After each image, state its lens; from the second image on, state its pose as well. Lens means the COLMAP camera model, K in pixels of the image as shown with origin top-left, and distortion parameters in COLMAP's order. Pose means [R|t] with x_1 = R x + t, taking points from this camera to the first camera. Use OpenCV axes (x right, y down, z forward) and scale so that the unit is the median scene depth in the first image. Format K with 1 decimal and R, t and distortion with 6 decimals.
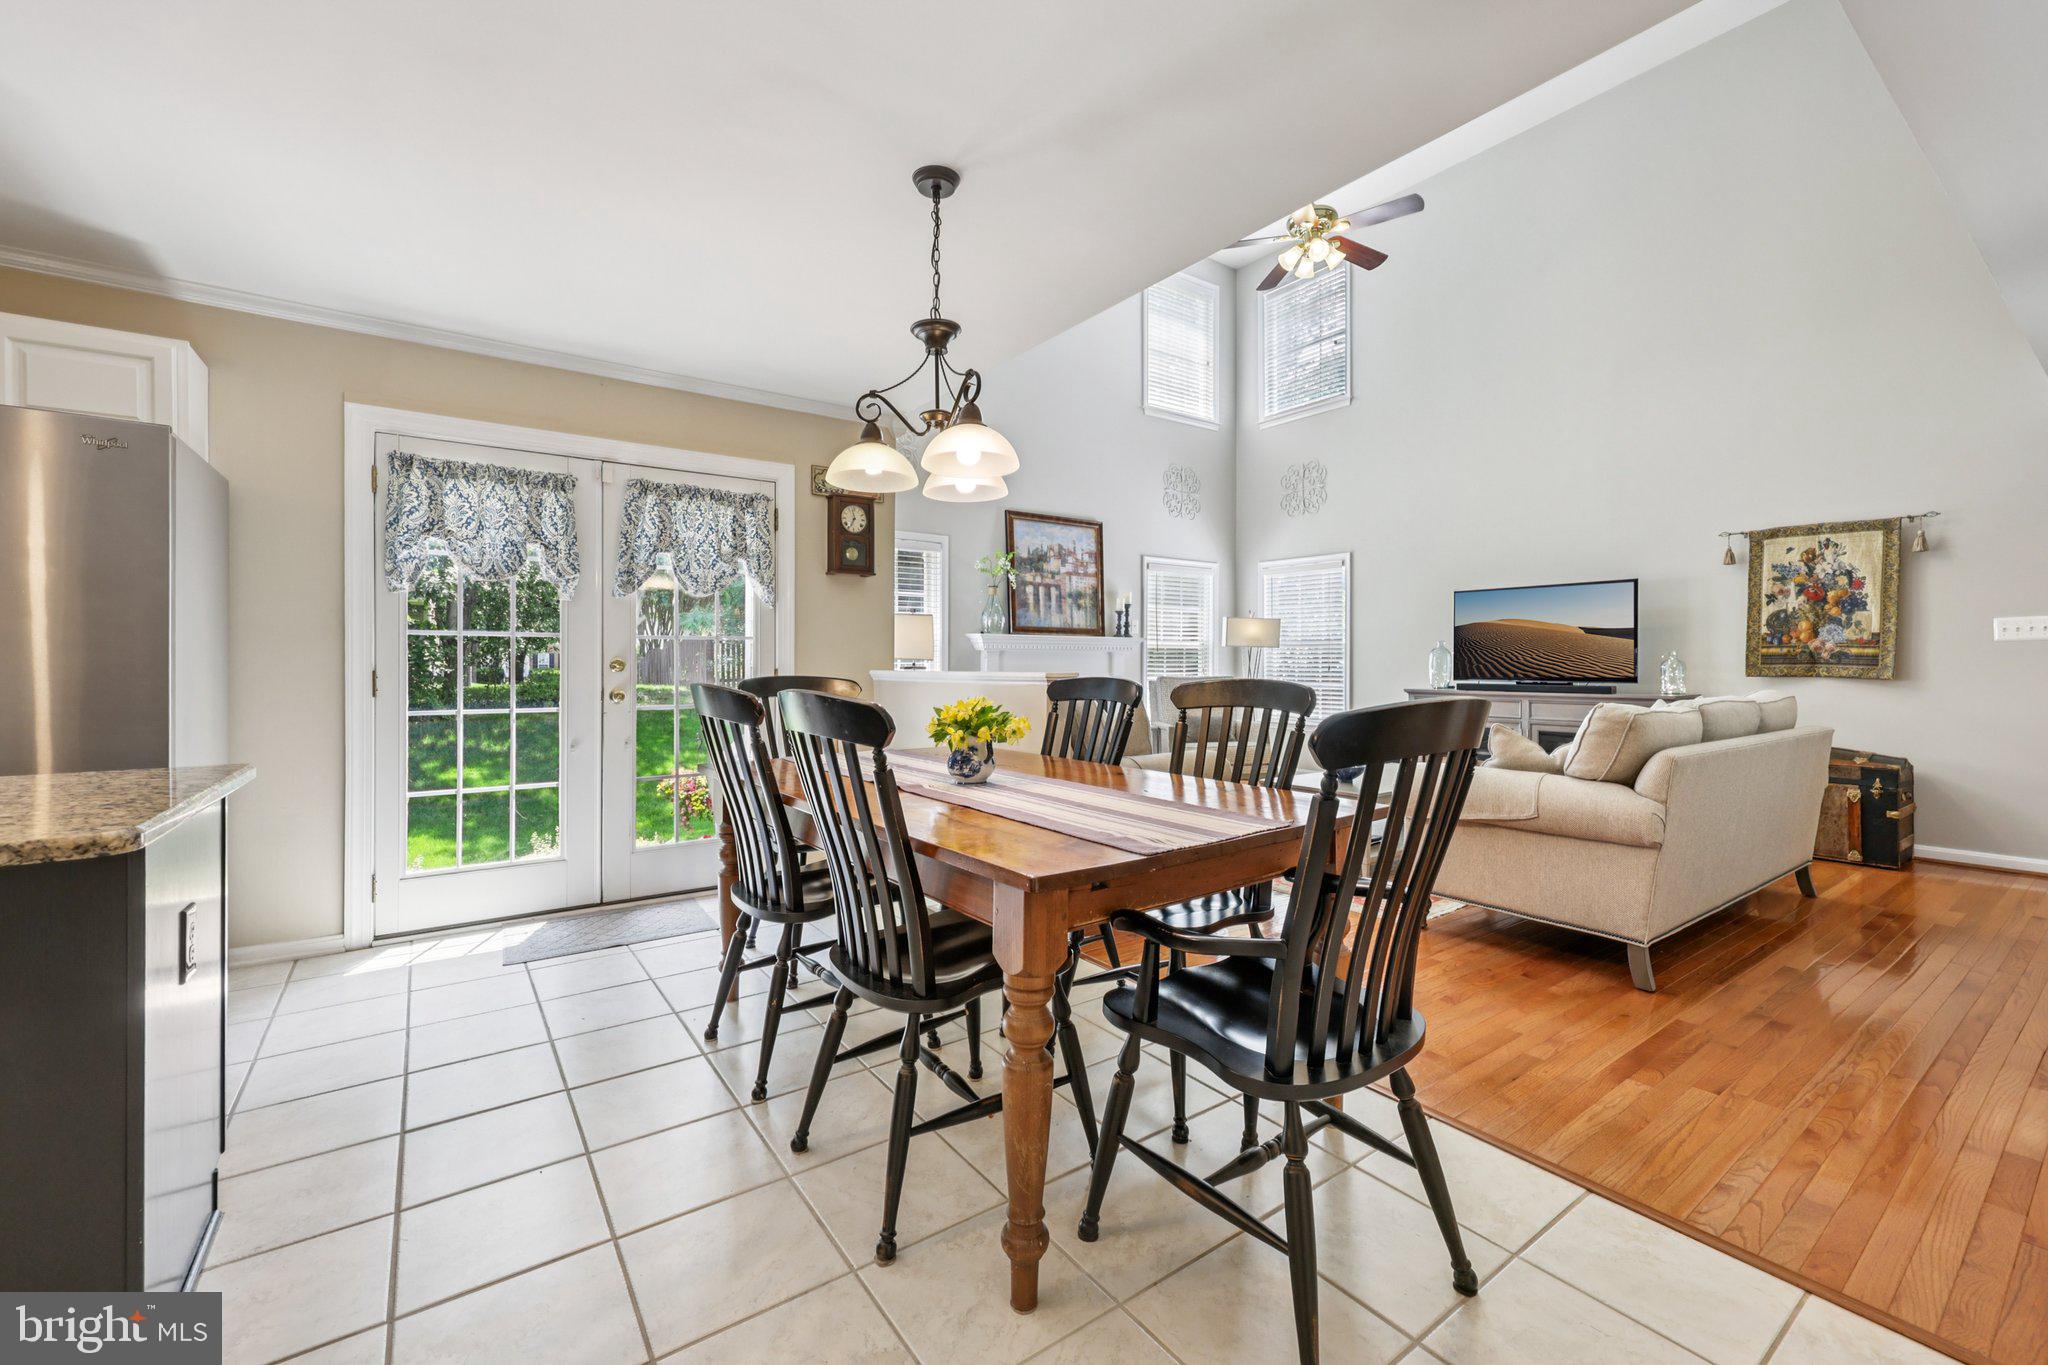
lens RADIAL K [[829.0, 0, 1026.5], [0, 829.0, 660.7], [0, 0, 1]] dist [-0.002565, 0.000383]
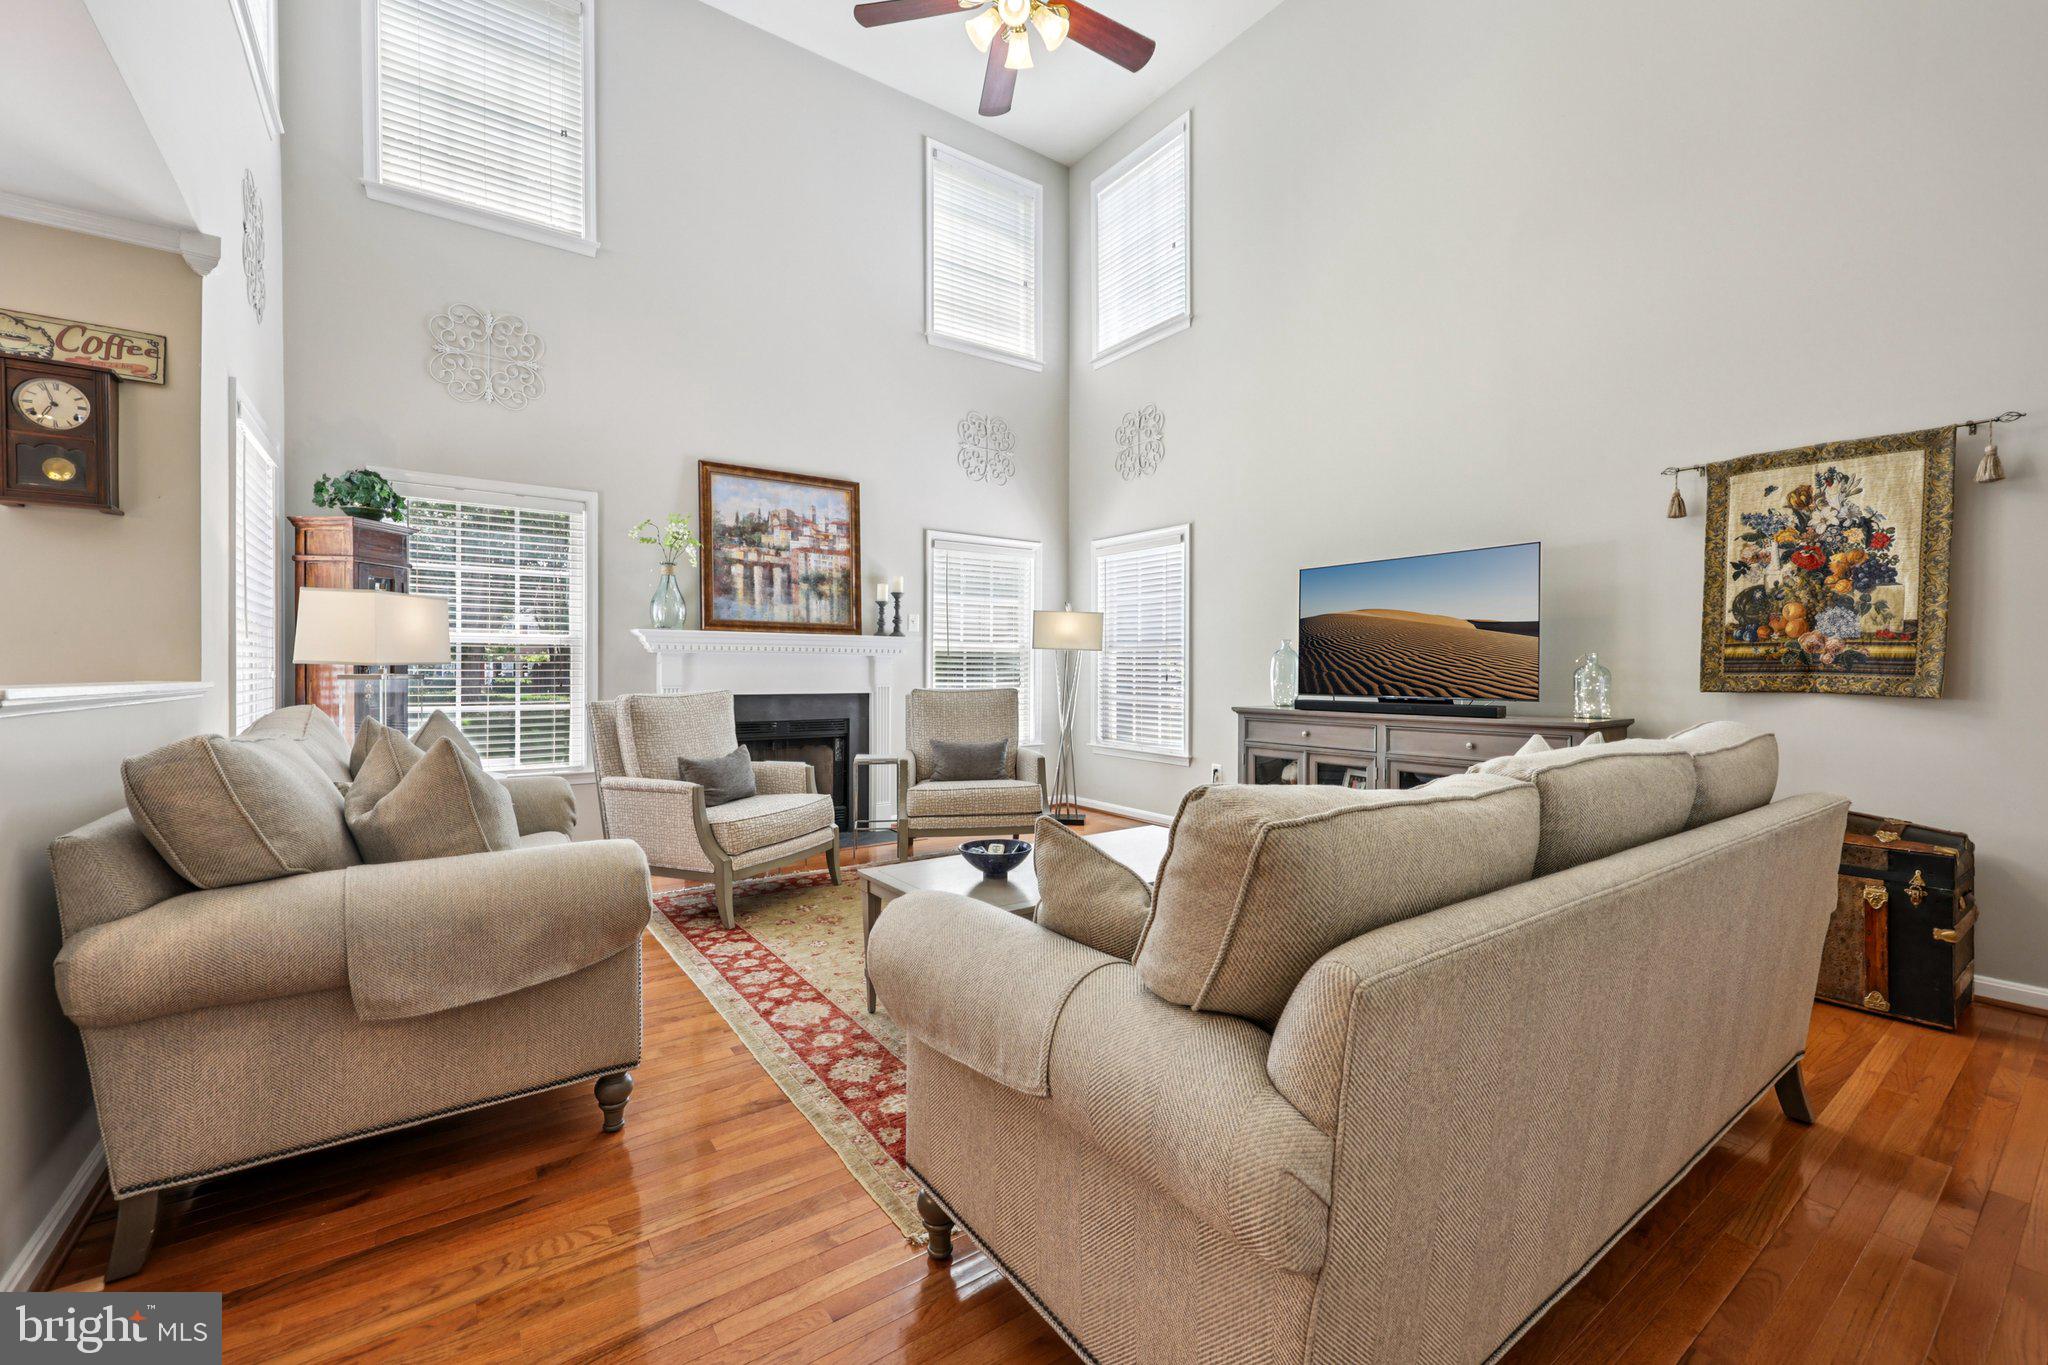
lens RADIAL K [[829.0, 0, 1021.1], [0, 829.0, 672.9], [0, 0, 1]] dist [-0.002565, 0.000383]
pose [[0.999986, 0.001311, 0.005076, 0.371108], [-0.001330, 0.999992, 0.003647, 0.002840], [-0.005071, -0.003654, 0.999980, 0.395788]]
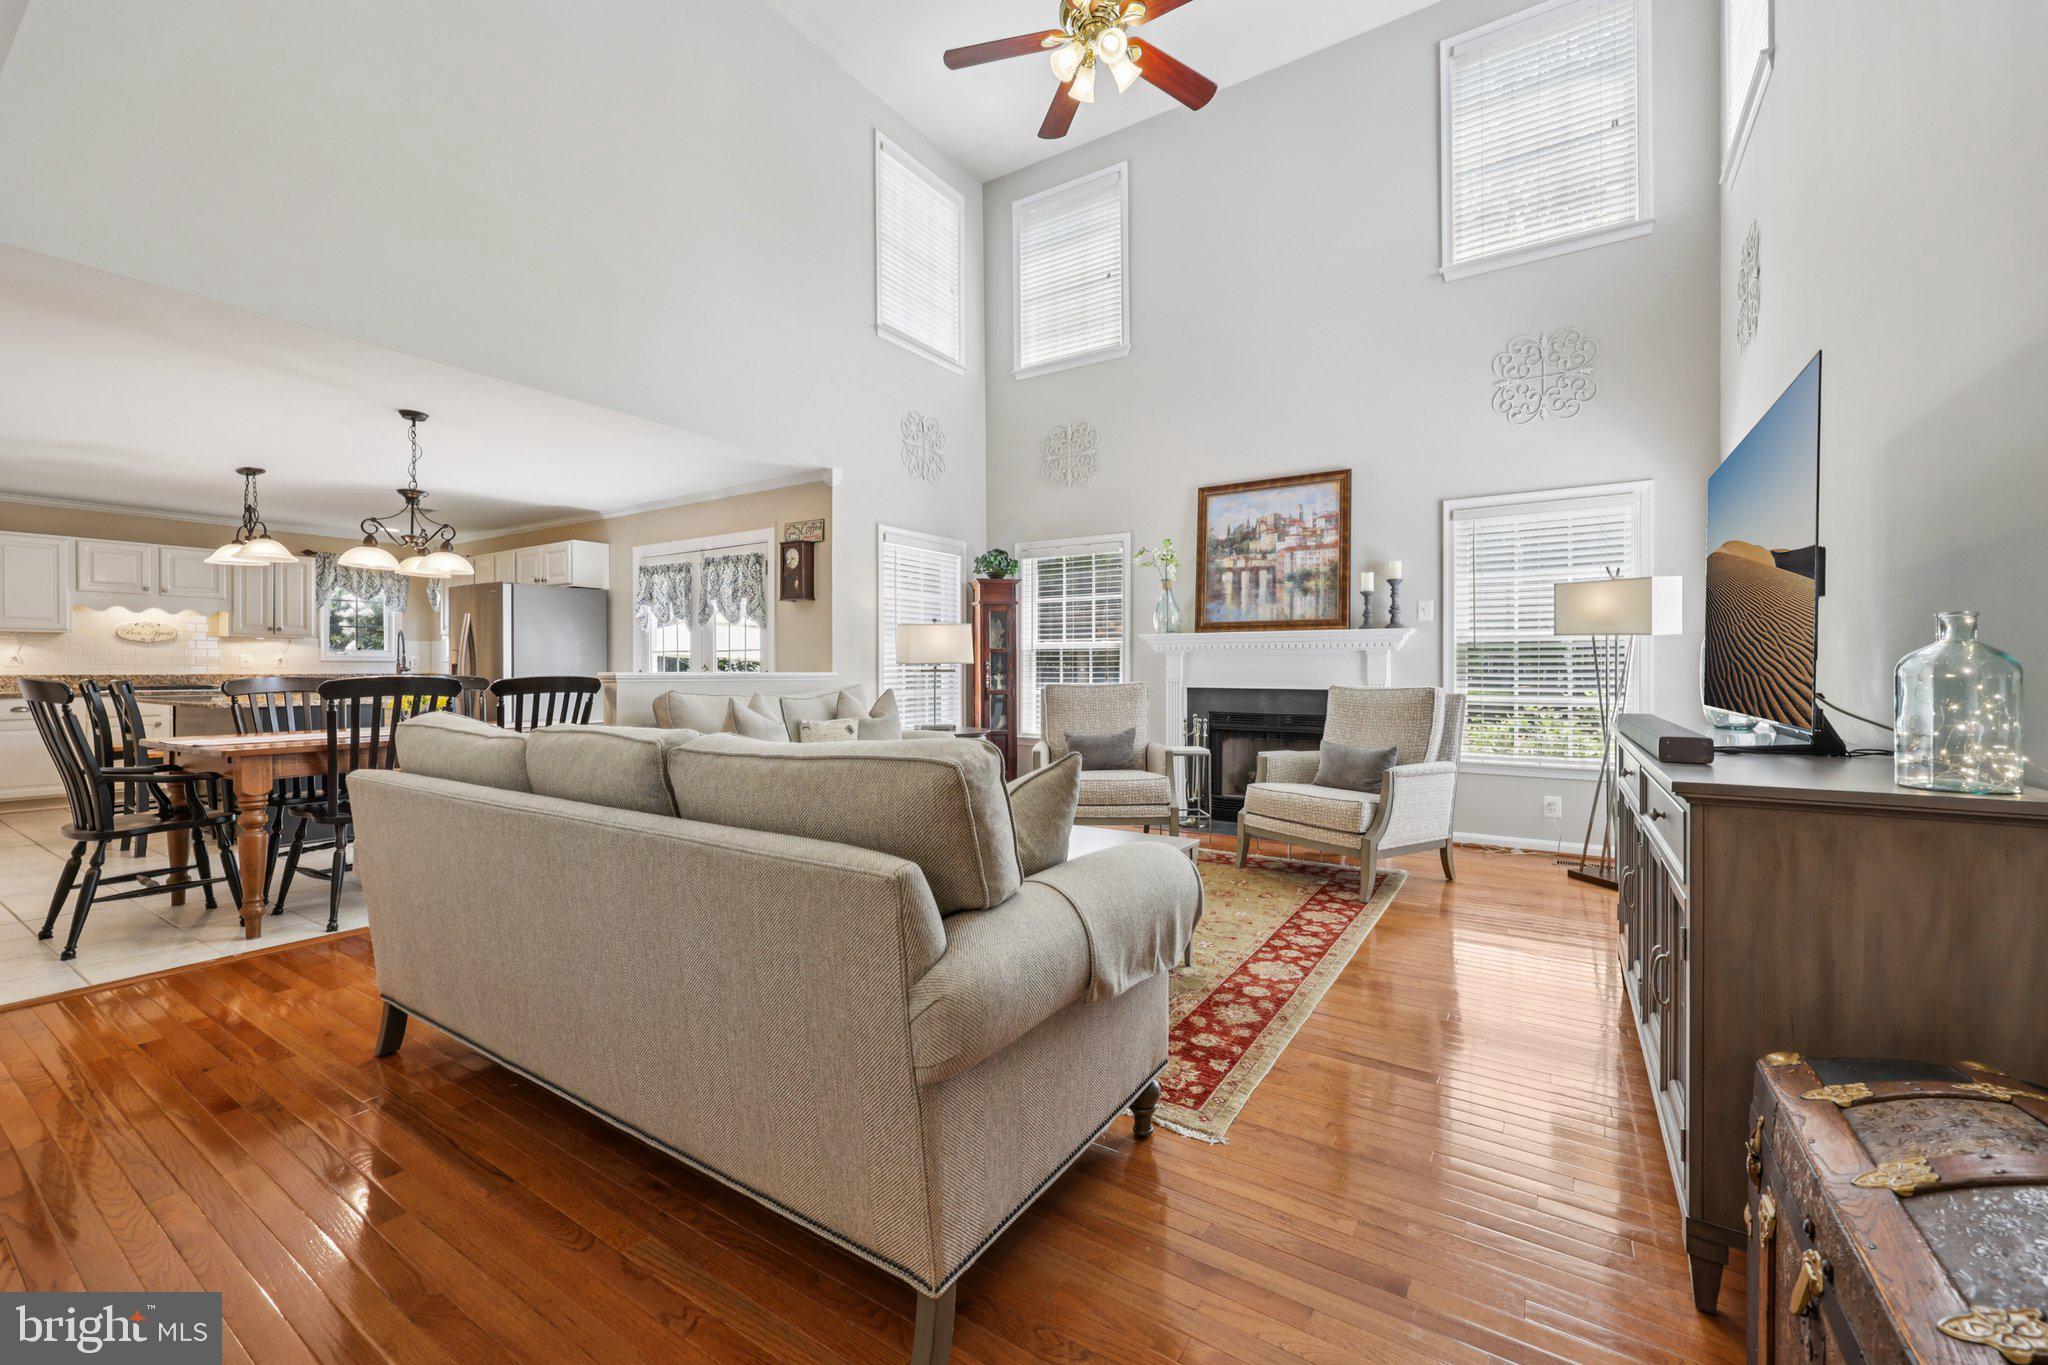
lens RADIAL K [[829.0, 0, 1031.2], [0, 829.0, 671.1], [0, 0, 1]] dist [-0.002565, 0.000383]
pose [[0.369675, 0.000736, -0.929161, 1.034065], [0.003160, 0.999993, 0.002049, 0.007648], [0.929156, -0.003694, 0.369670, 0.760888]]
